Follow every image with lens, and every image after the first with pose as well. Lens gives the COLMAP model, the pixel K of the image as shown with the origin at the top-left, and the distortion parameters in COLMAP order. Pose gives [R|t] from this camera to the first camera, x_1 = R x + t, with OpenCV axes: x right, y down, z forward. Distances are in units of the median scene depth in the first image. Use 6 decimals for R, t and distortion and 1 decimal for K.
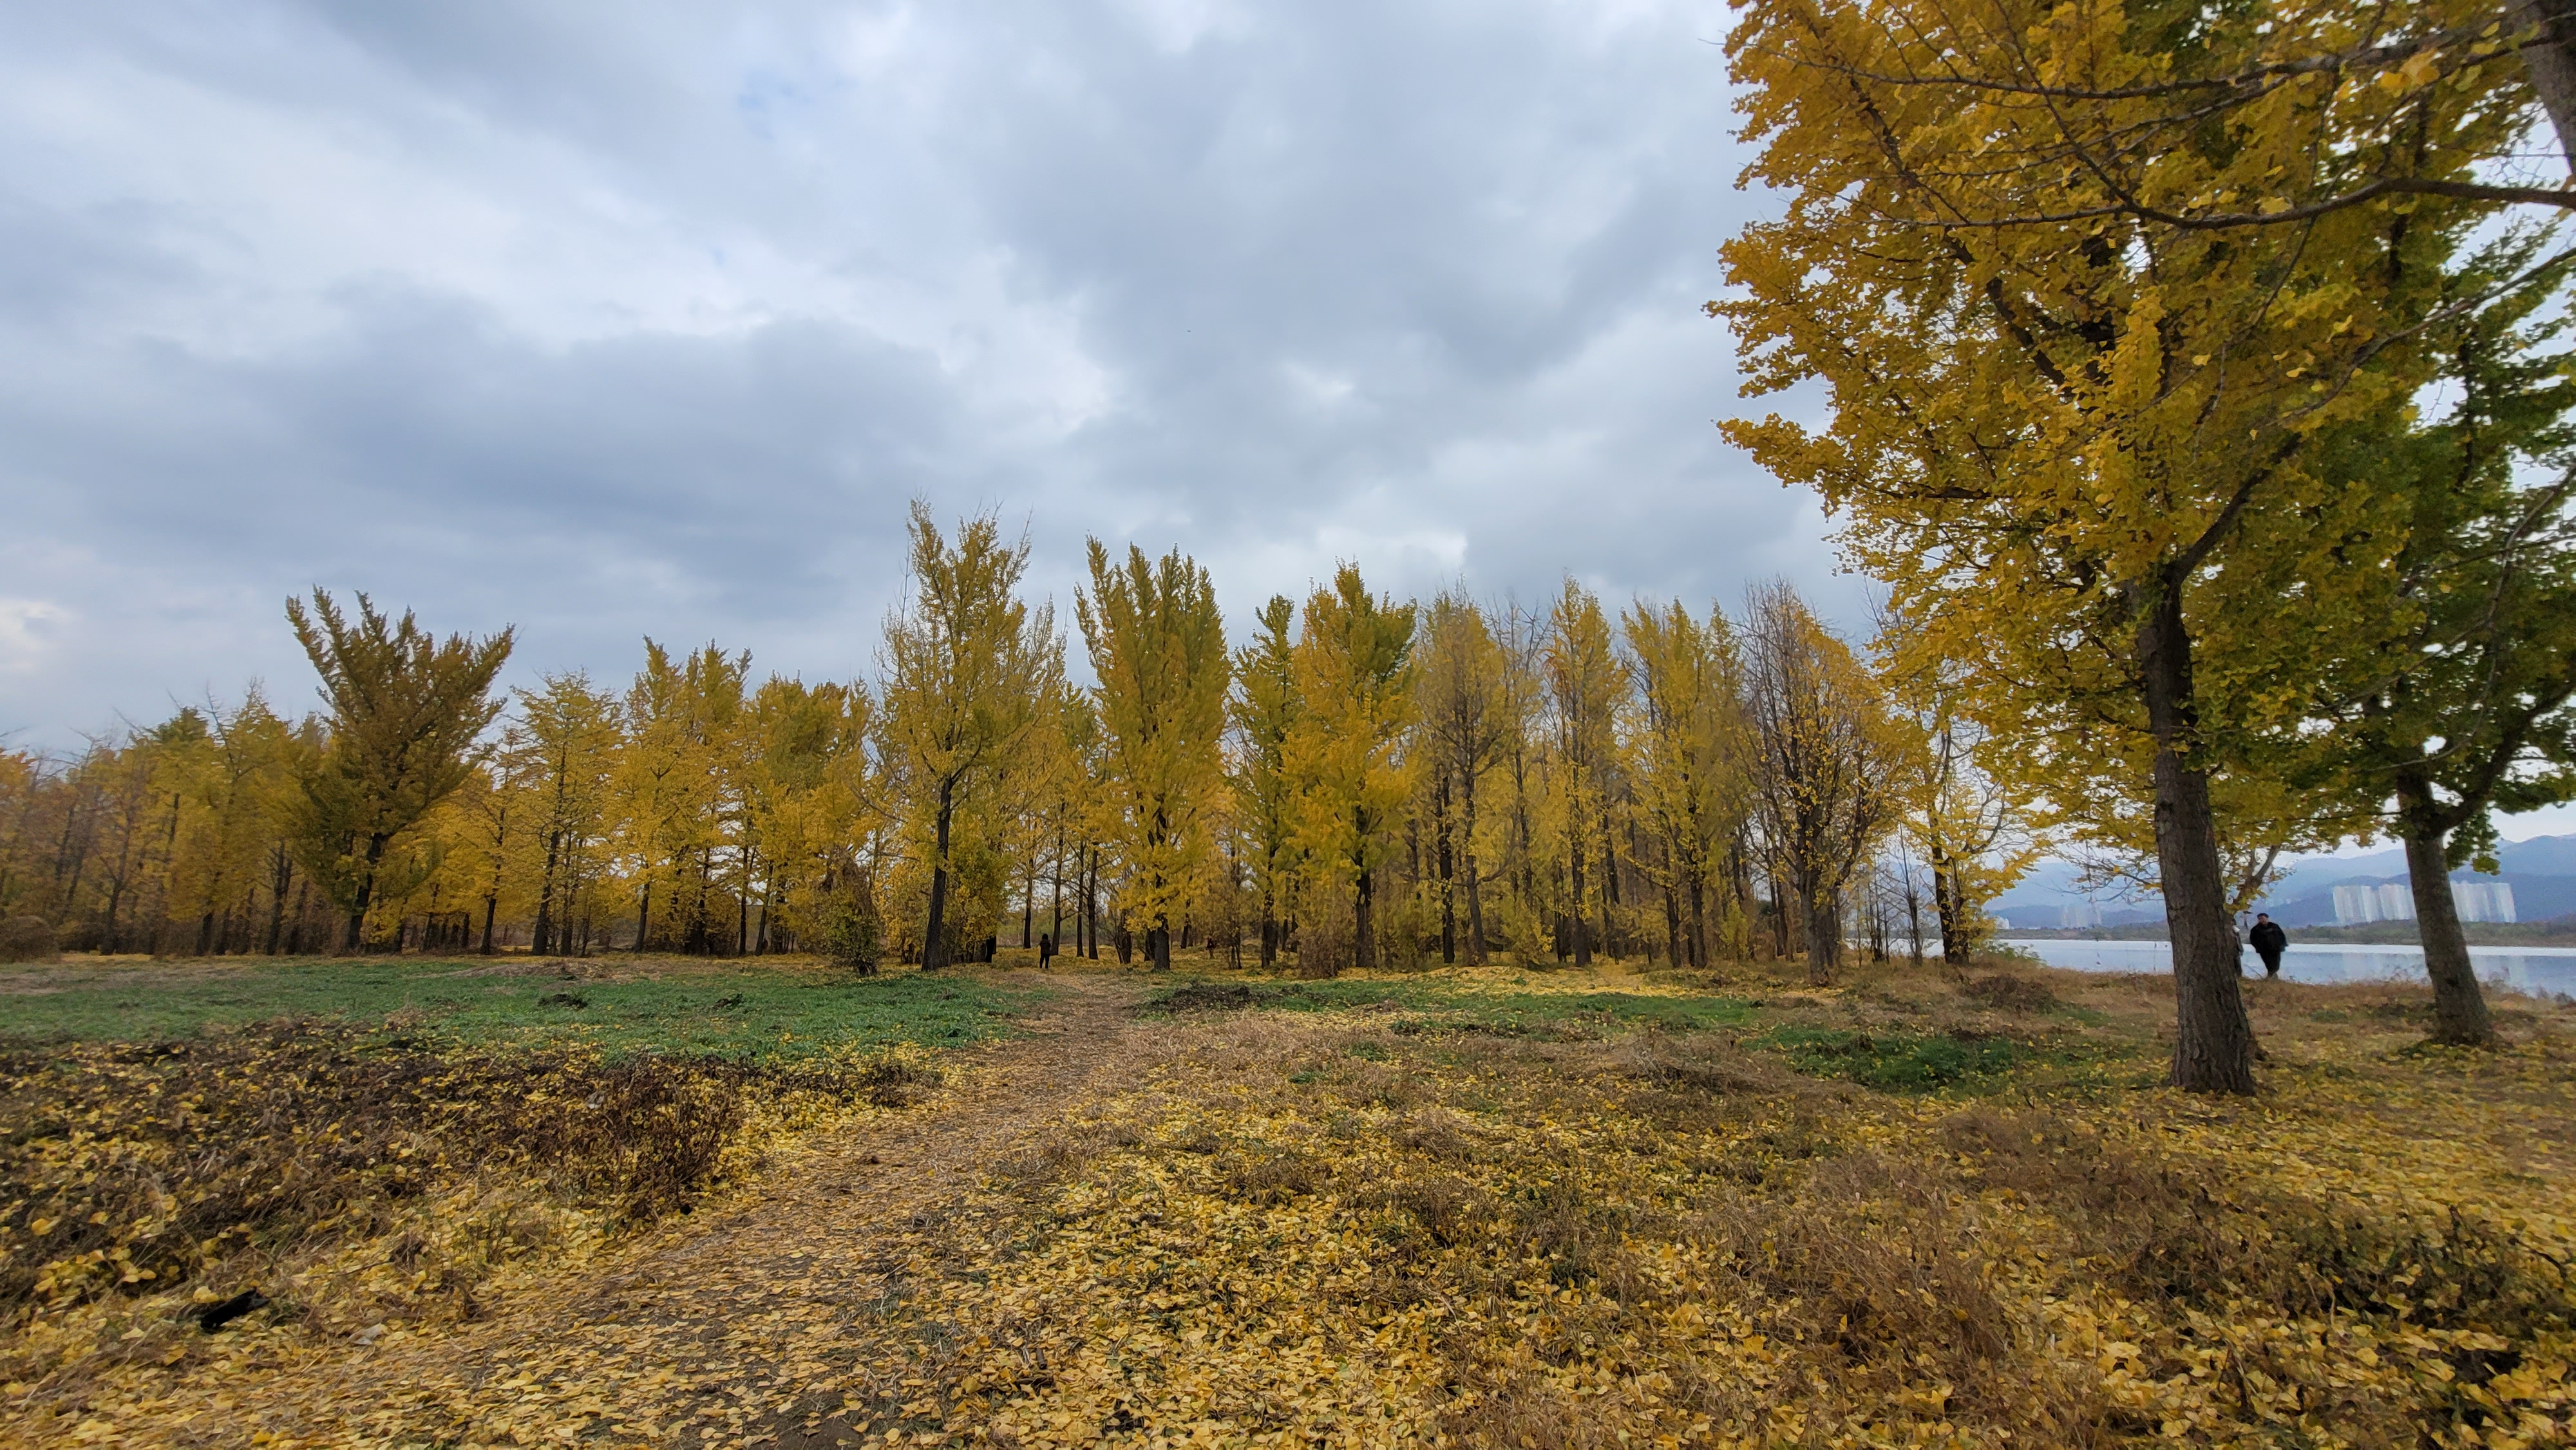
lens RADIAL K [[1085.0, 0, 1299.0], [0, 1085.0, 729.5], [0, 0, 1]] dist [0.001036, 0.000309]
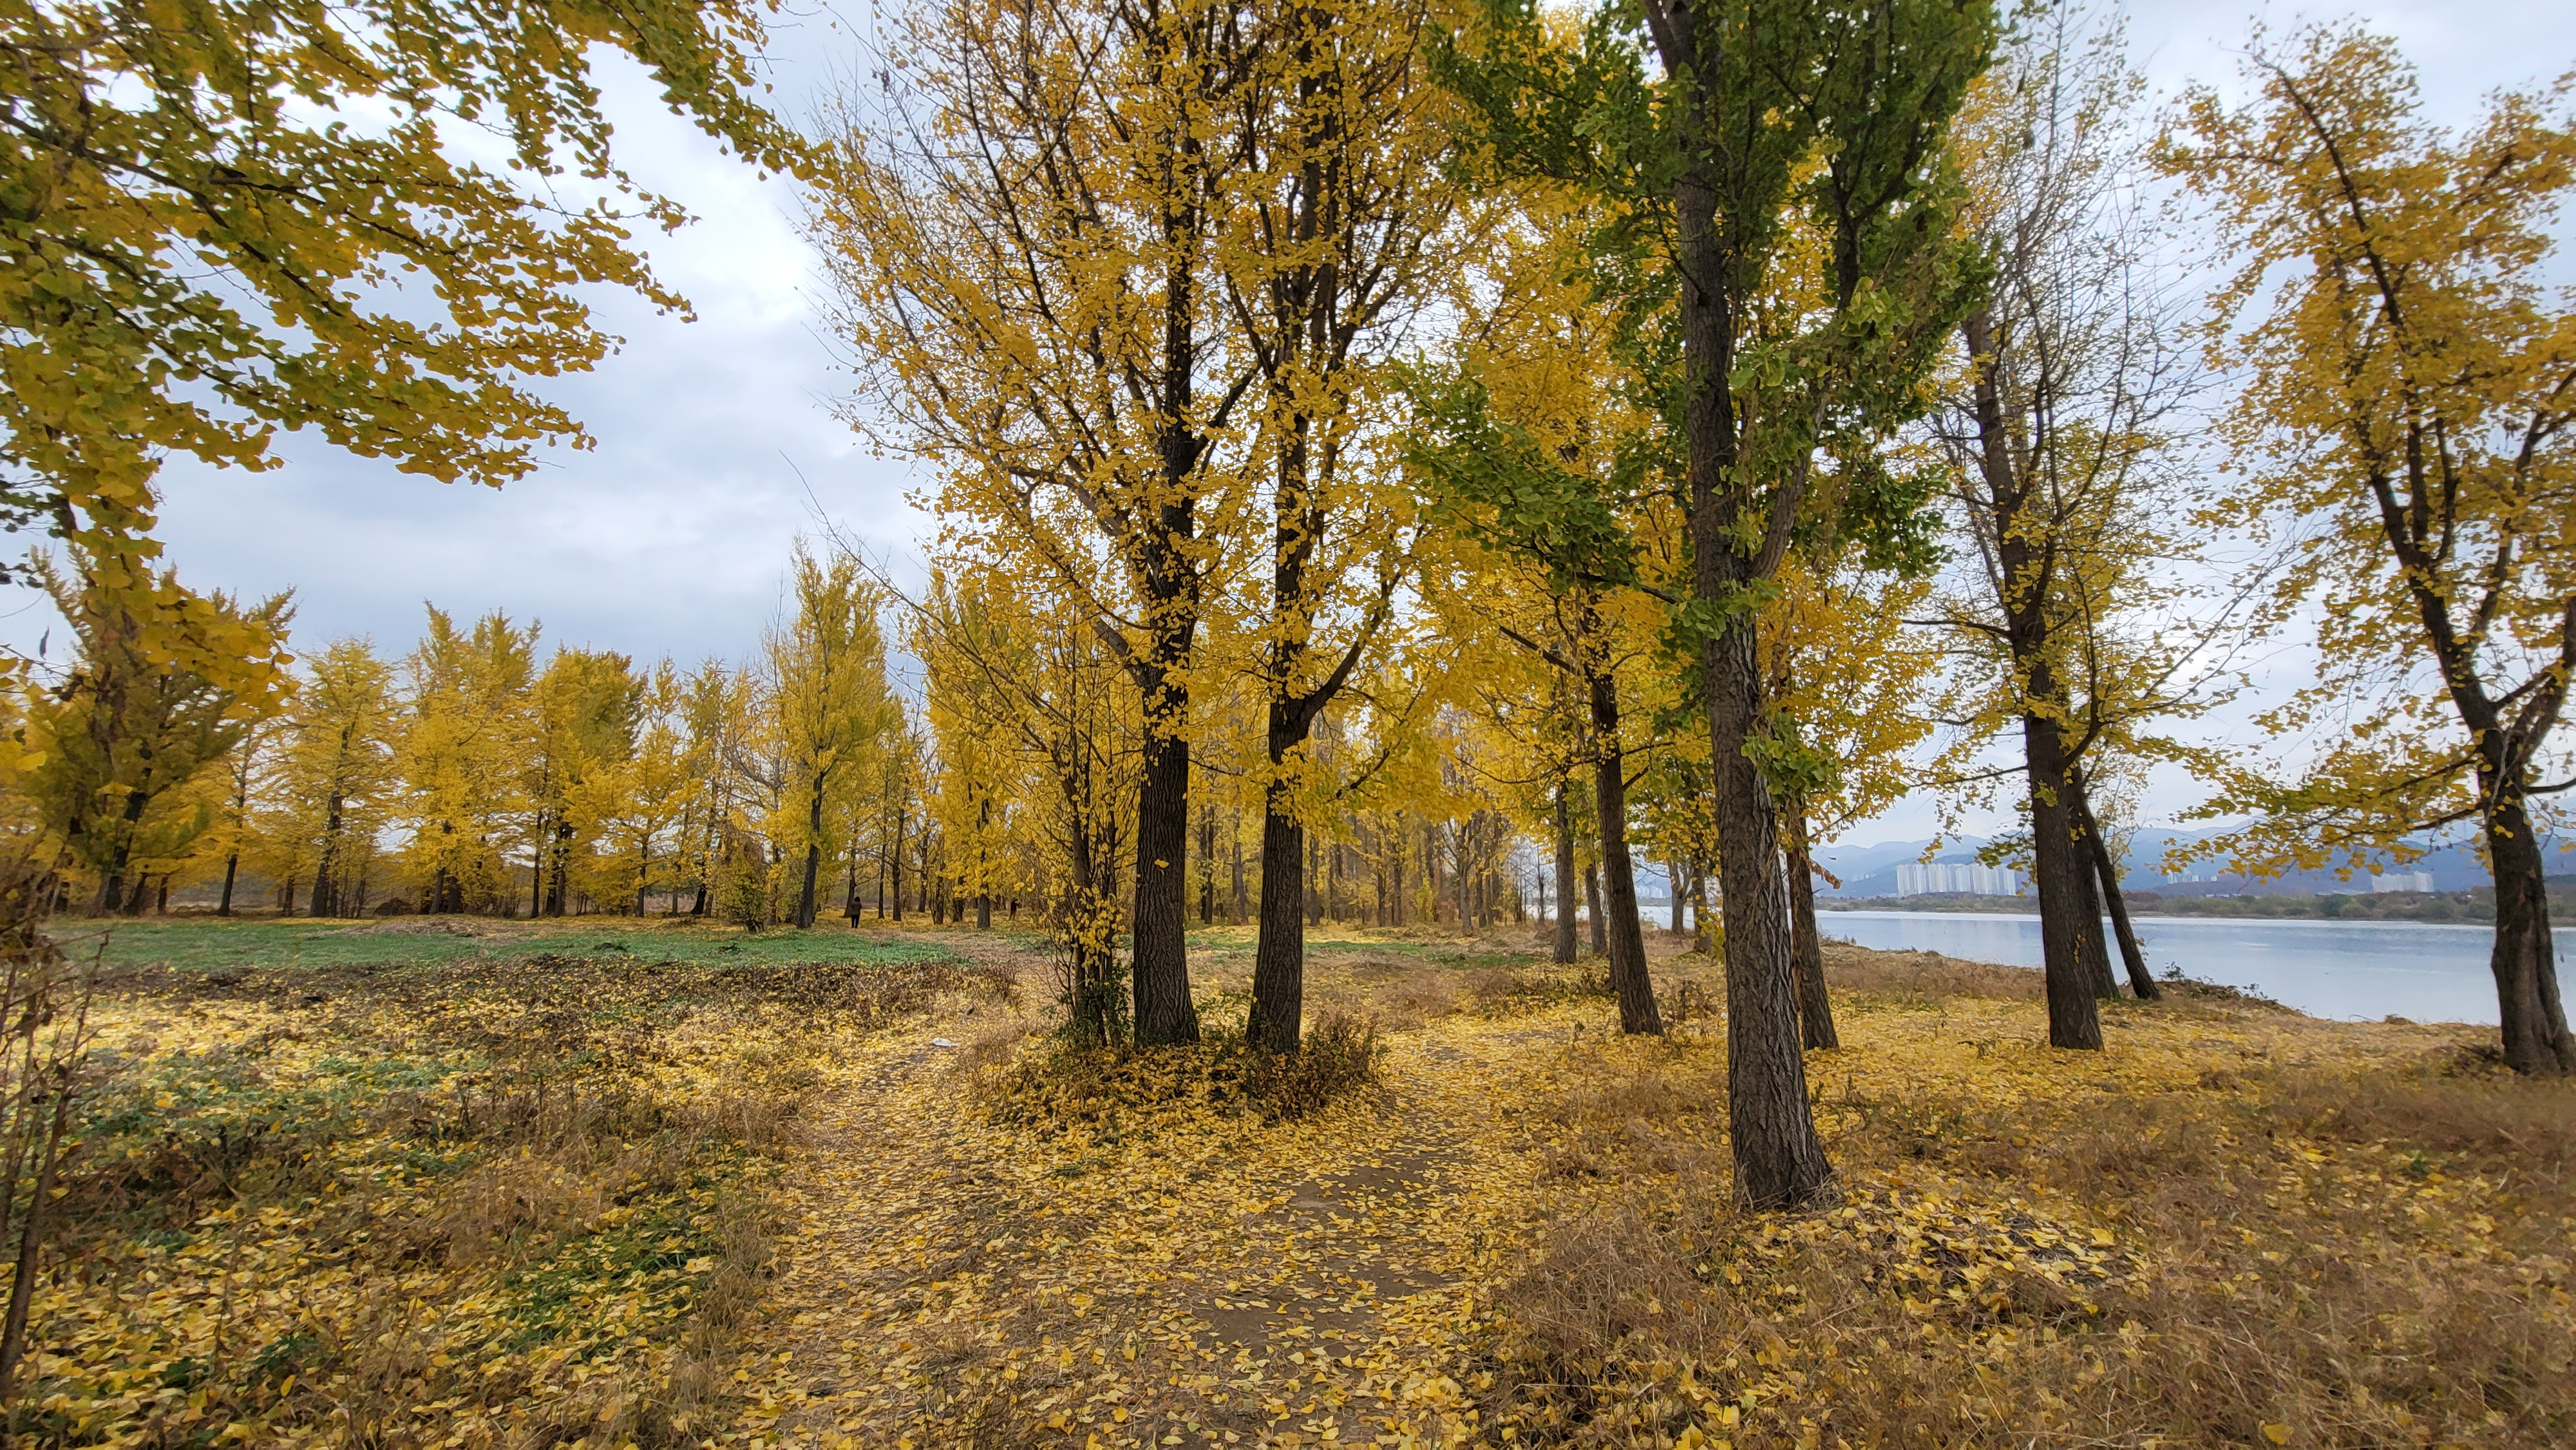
lens RADIAL K [[1085.0, 0, 1299.0], [0, 1085.0, 729.5], [0, 0, 1]] dist [0.001036, 0.000309]
pose [[0.969741, 0.043227, 0.240277, -0.078074], [-0.050521, 0.998428, 0.024277, -0.046133], [-0.238850, -0.035682, 0.970401, -0.243684]]
